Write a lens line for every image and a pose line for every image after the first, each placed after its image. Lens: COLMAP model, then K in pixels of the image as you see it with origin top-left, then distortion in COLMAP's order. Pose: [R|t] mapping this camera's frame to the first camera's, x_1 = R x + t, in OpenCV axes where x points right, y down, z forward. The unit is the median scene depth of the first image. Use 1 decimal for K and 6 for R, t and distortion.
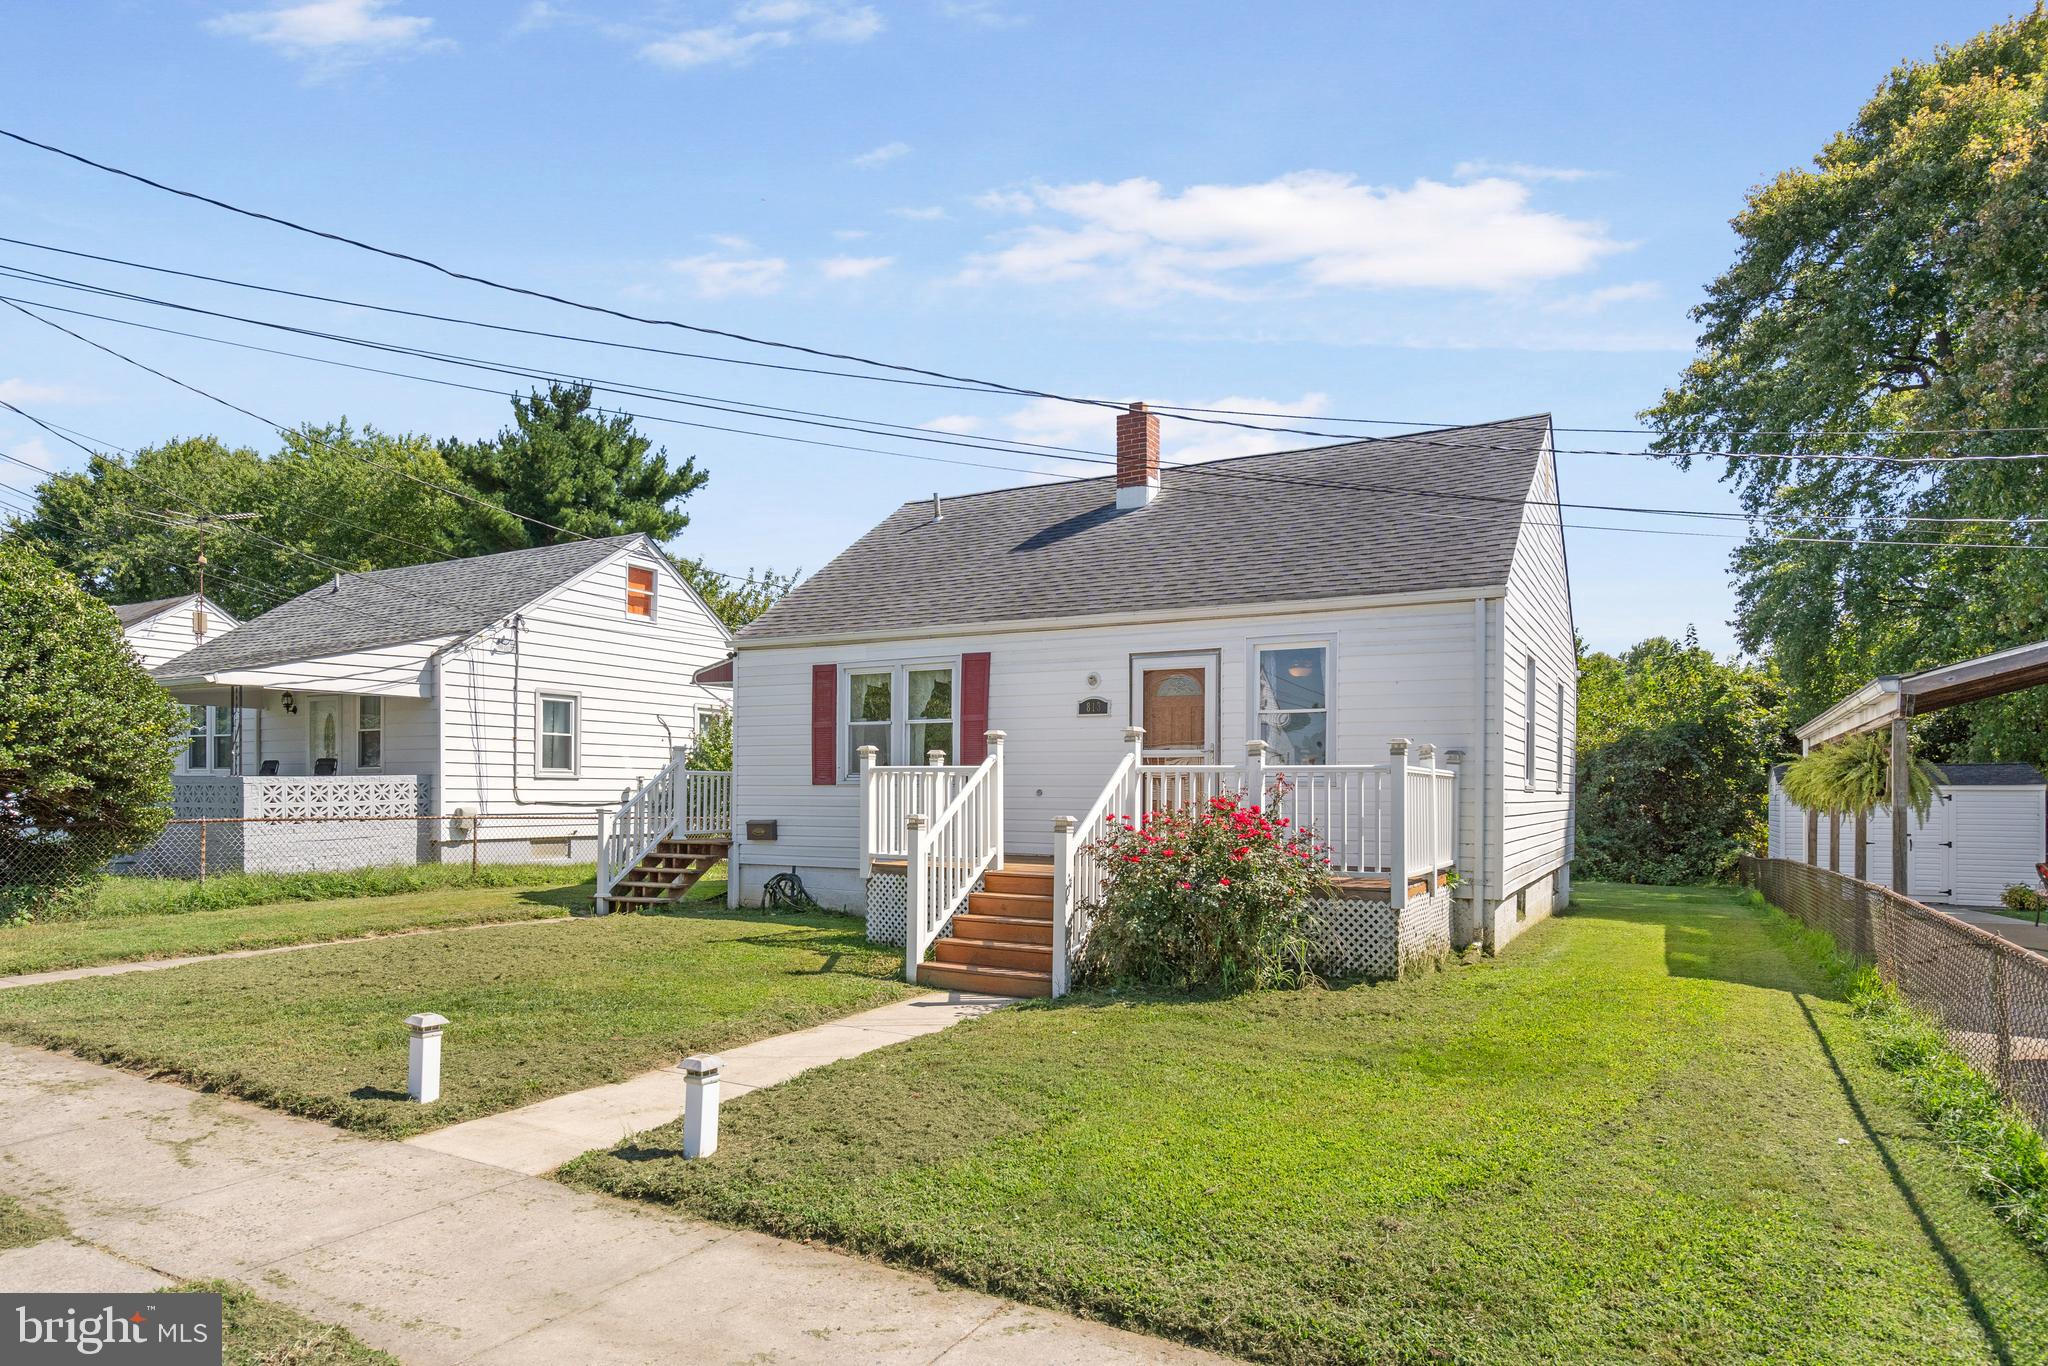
lens RADIAL K [[1161.3, 0, 1022.6], [0, 1161.3, 804.4], [0, 0, 1]] dist [0.004912, -0.002916]
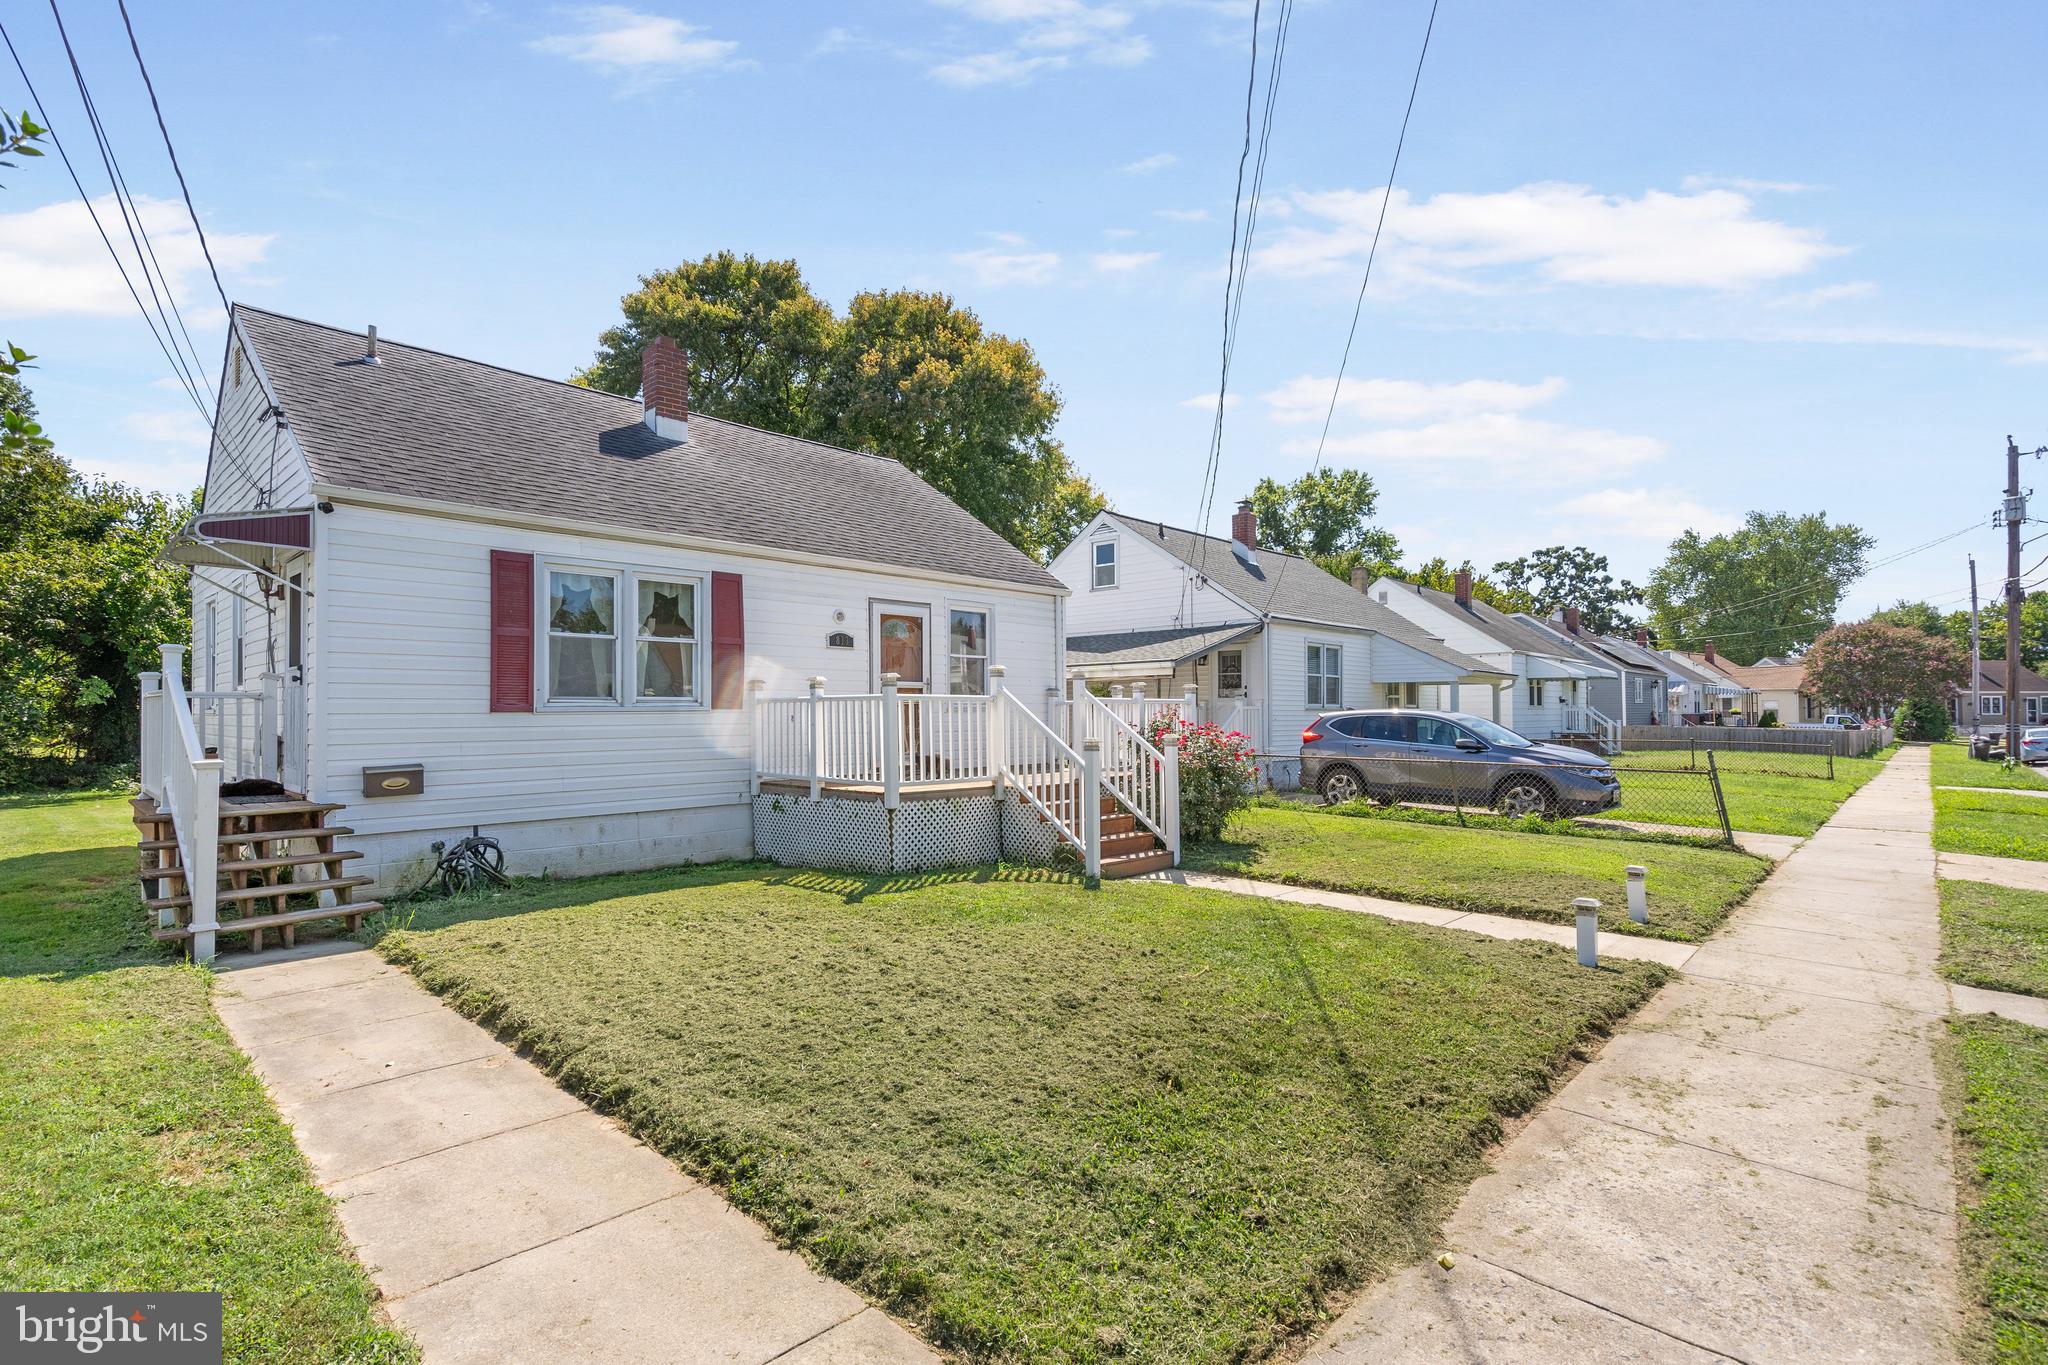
lens RADIAL K [[938.1, 0, 1005.8], [0, 938.1, 697.1], [0, 0, 1]] dist [-0.005929, 0.000899]
pose [[0.266531, 0.006279, 0.963806, -0.671737], [0.013615, 0.999854, -0.010279, -0.015948], [-0.963730, 0.015862, 0.266407, 0.535529]]
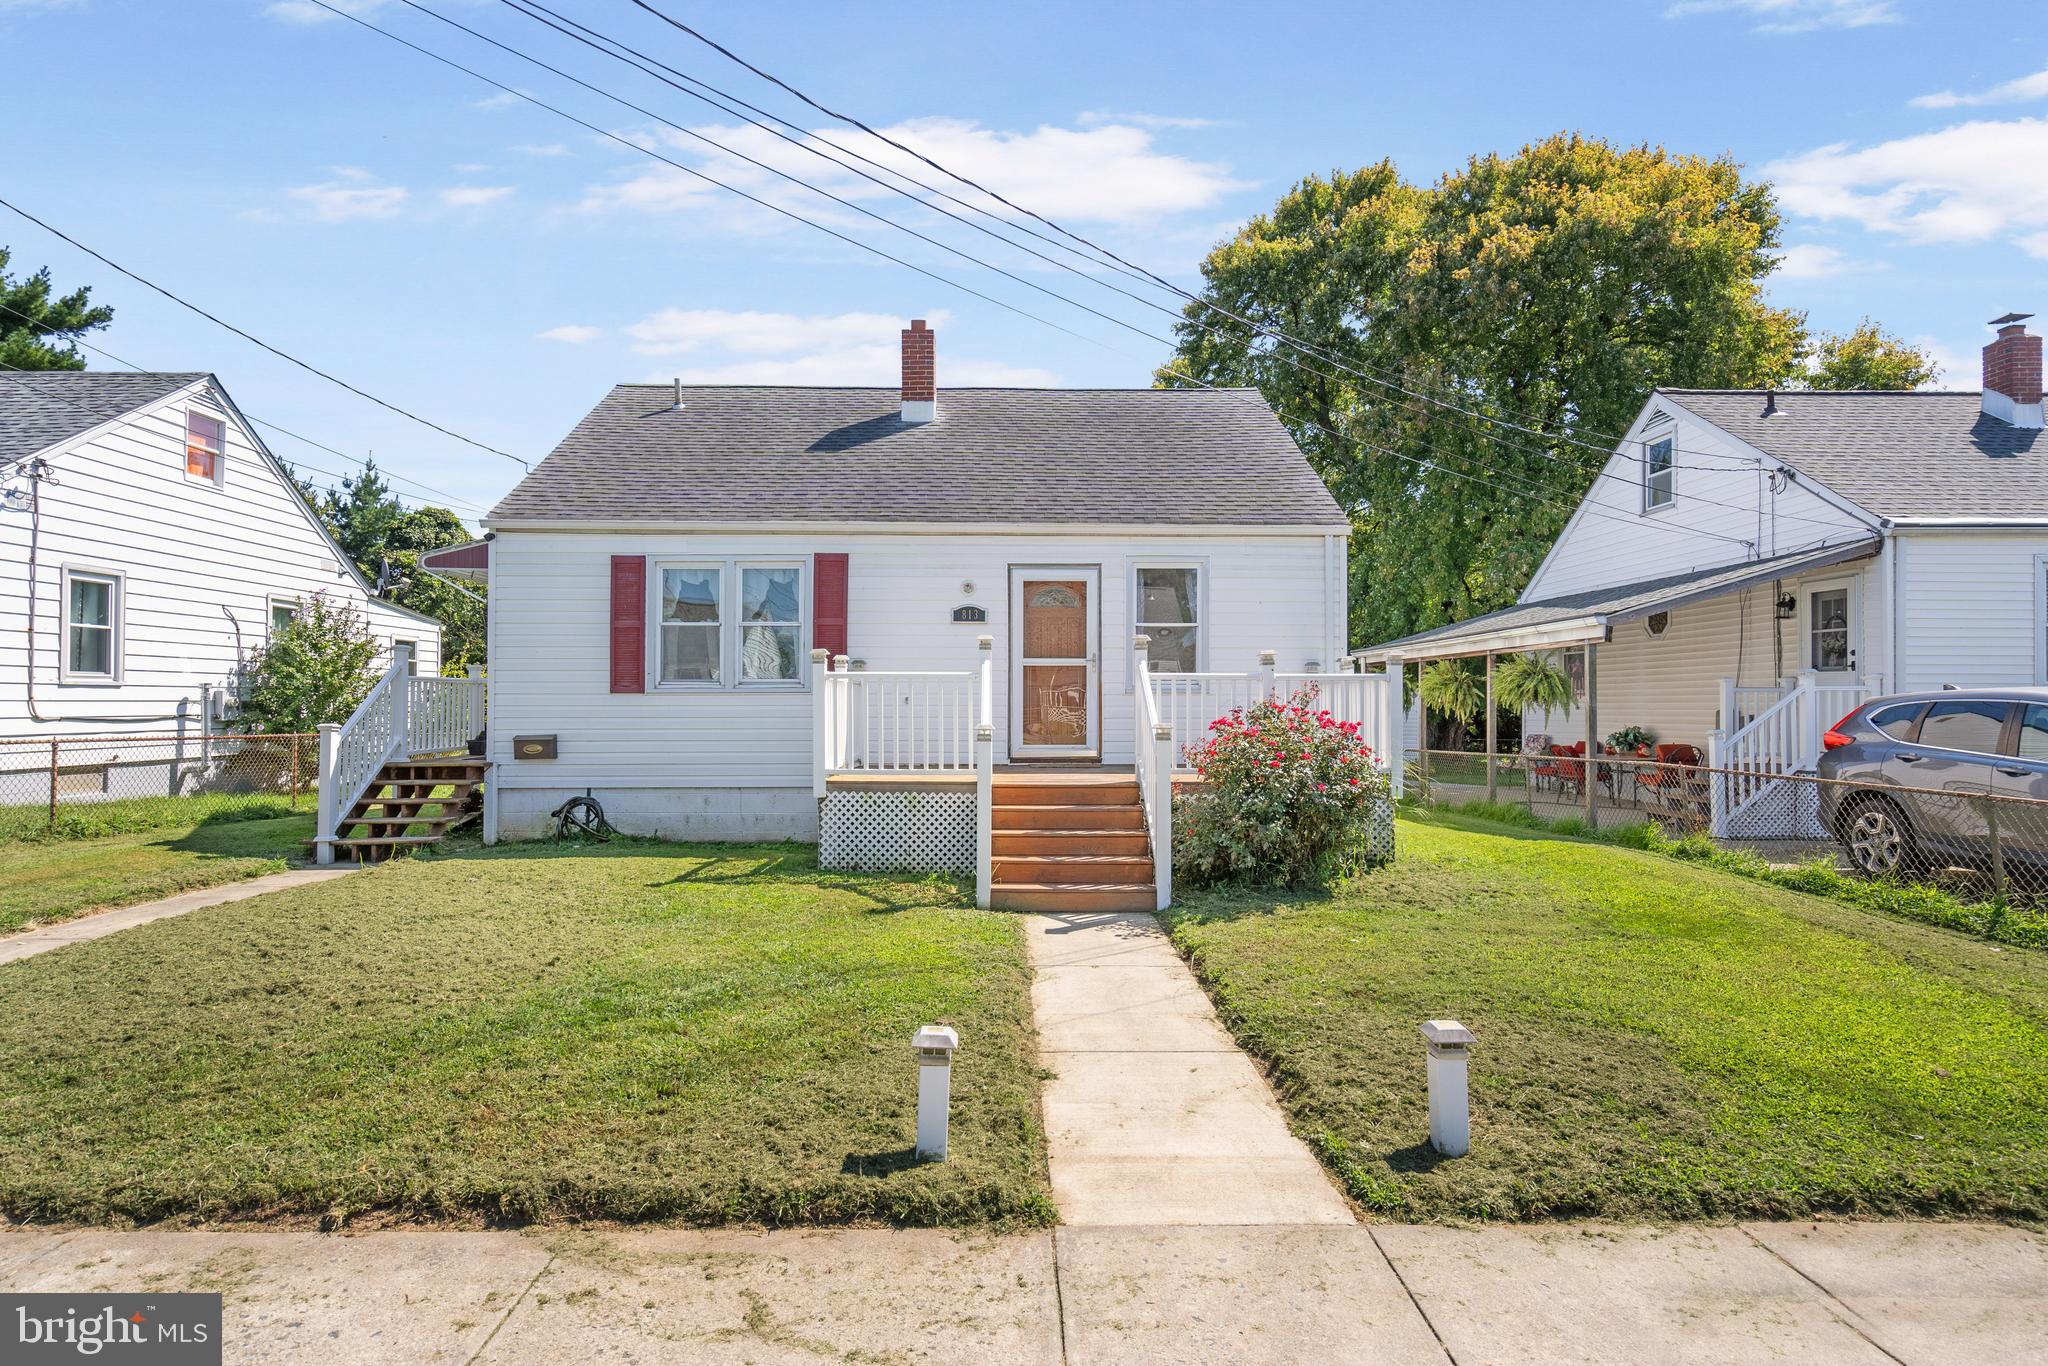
lens RADIAL K [[1039.9, 0, 1024.5], [0, 1039.9, 696.4], [0, 0, 1]] dist [0.003201, 0.000635]
pose [[0.863518, -0.004328, 0.504300, -0.309123], [0.011018, 0.999886, -0.010284, -0.003045], [-0.504198, 0.014437, 0.863467, 0.176627]]
